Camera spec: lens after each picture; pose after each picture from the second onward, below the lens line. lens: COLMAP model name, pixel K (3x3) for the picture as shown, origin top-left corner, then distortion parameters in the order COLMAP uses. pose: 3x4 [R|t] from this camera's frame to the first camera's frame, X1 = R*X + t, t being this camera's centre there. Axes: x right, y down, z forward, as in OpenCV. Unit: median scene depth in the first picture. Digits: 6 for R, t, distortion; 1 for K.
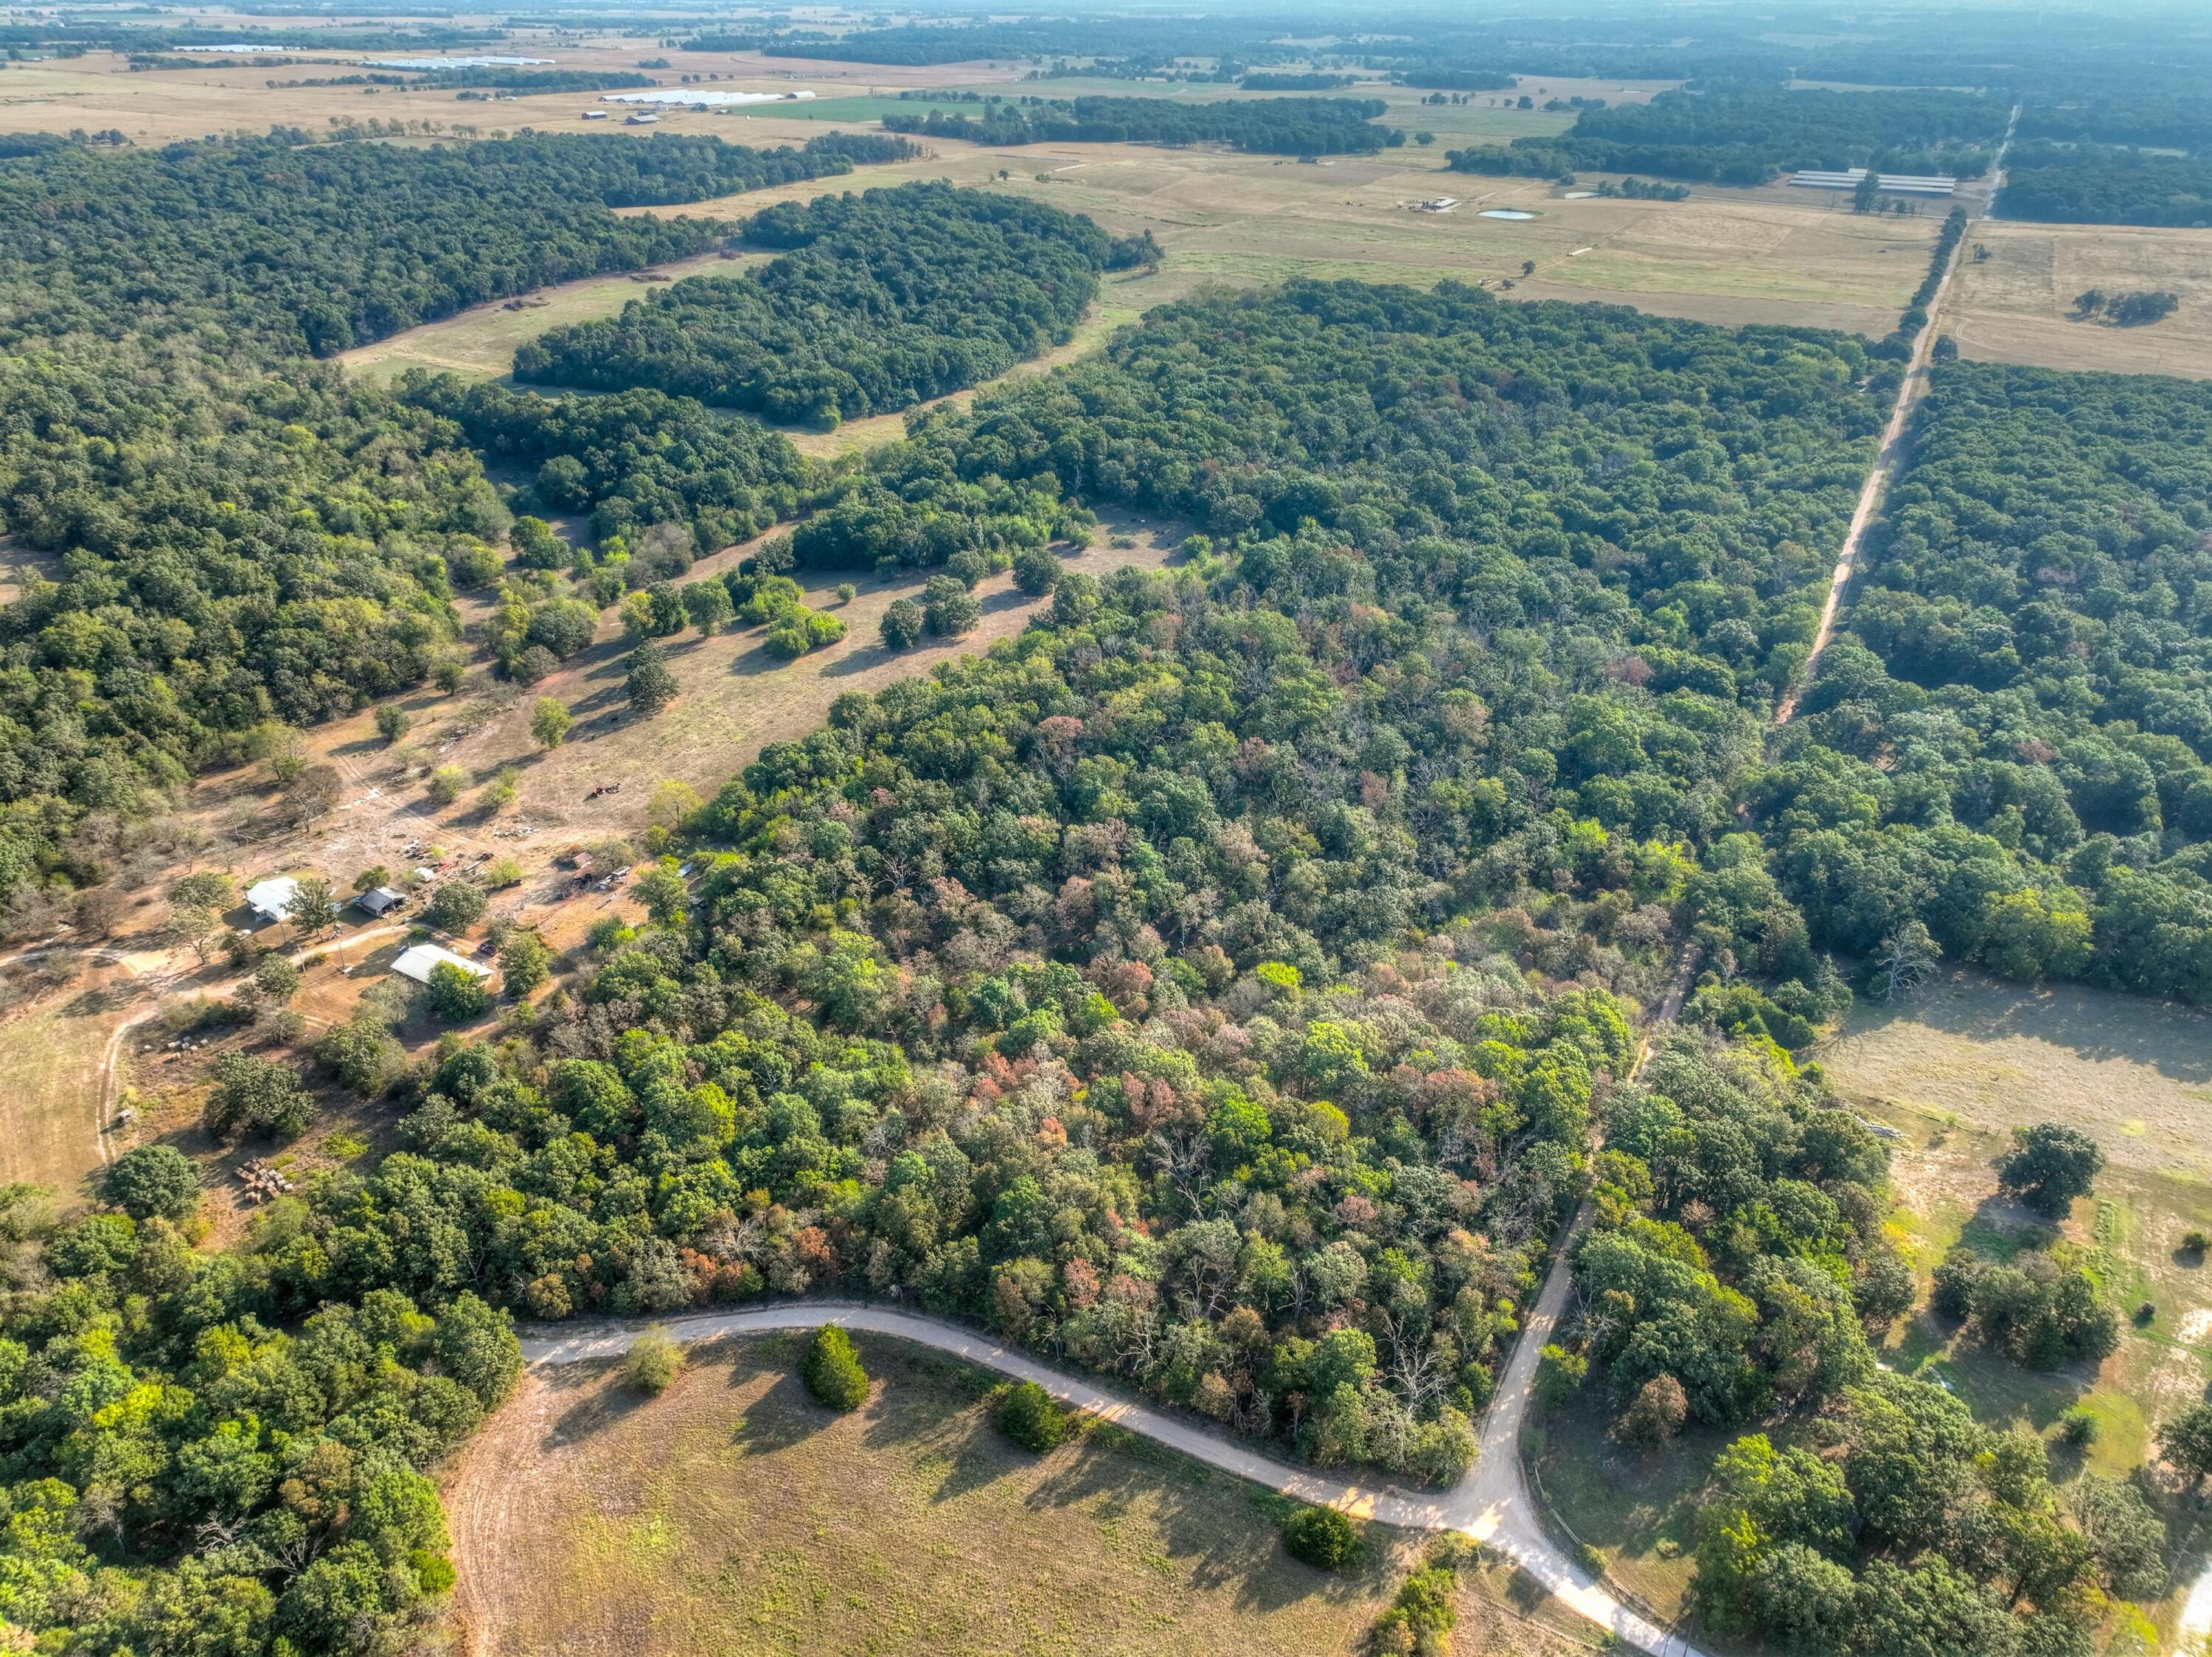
lens RADIAL K [[1534.2, 0, 1096.6], [0, 1534.2, 874.7], [0, 0, 1]] dist [-0.006103, 0.022424]
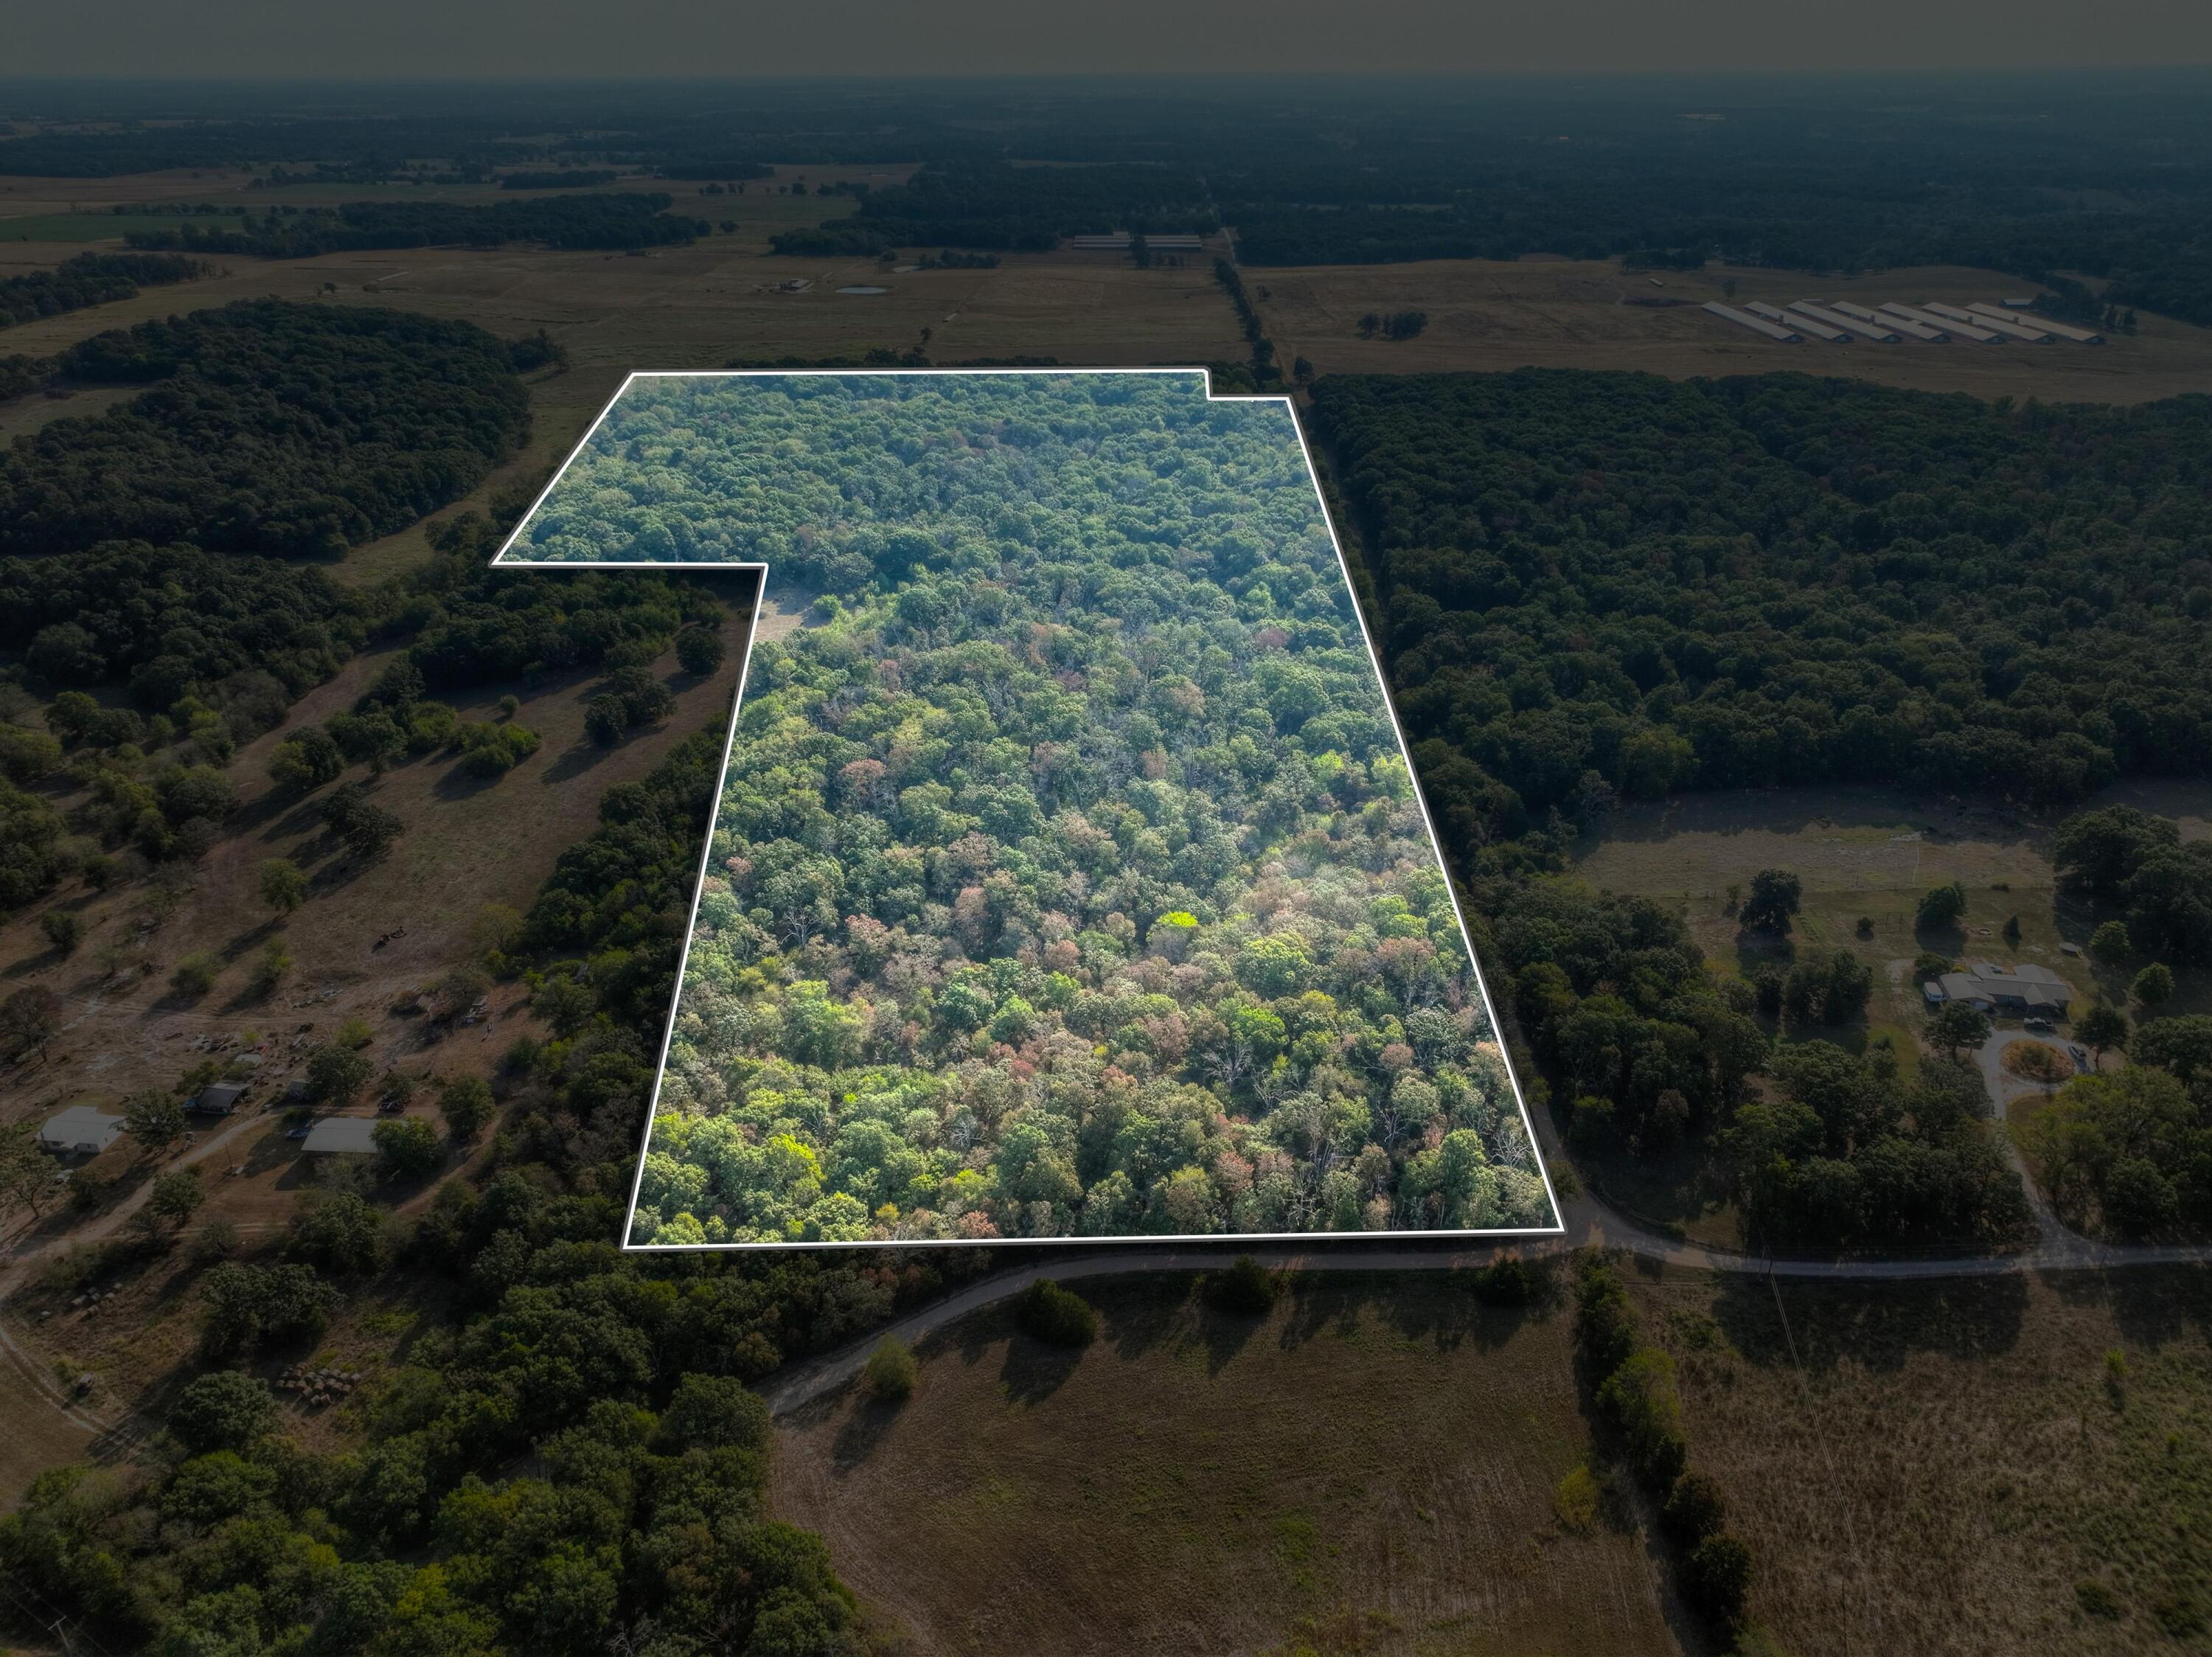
lens RADIAL K [[1534.2, 0, 1096.6], [0, 1534.2, 874.7], [0, 0, 1]] dist [-0.006103, 0.022424]
pose [[0.892442, -0.221901, 0.392820, -0.281296], [0.240247, 0.970709, 0.002534, 0.009660], [-0.381876, 0.092112, 0.919612, -0.032259]]
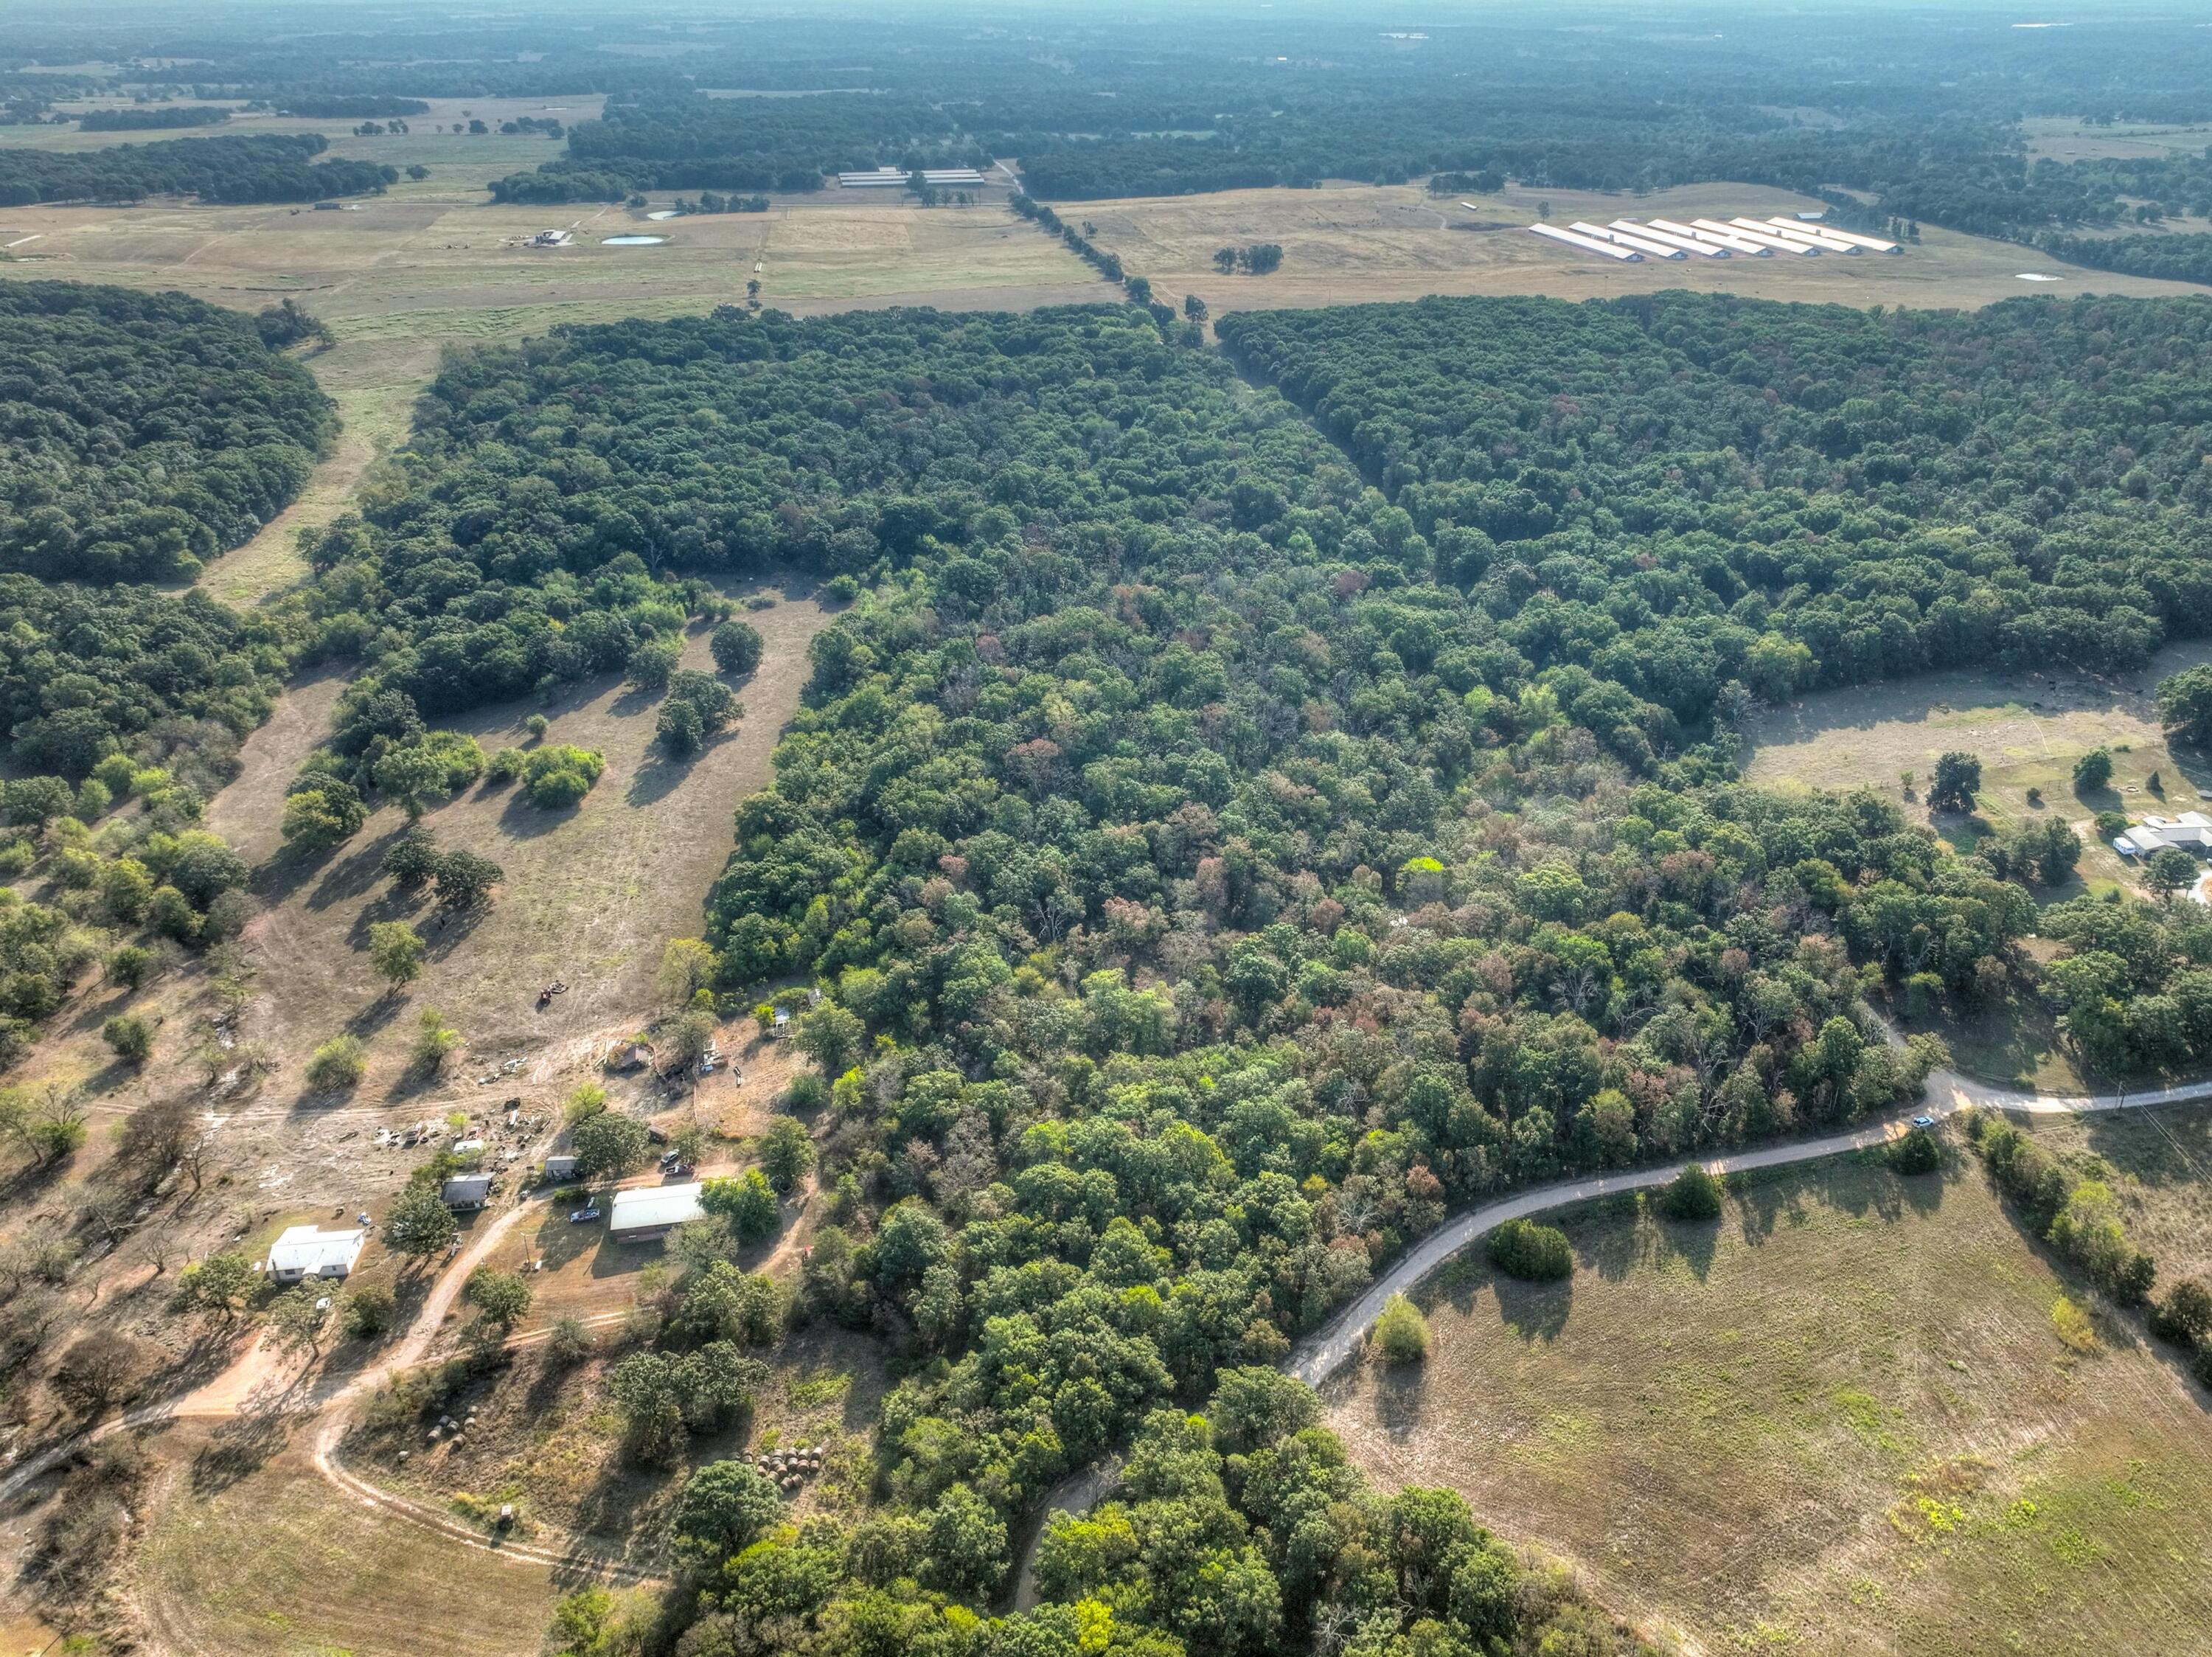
lens RADIAL K [[1688.4, 0, 1205.8], [0, 1688.4, 826.3], [0, 0, 1]] dist [-0.005482, 0.021951]
pose [[0.752211, -0.306193, 0.583459, -0.531050], [0.344538, 0.937553, 0.047831, -0.057754], [-0.561669, 0.165045, 0.810733, 0.052190]]
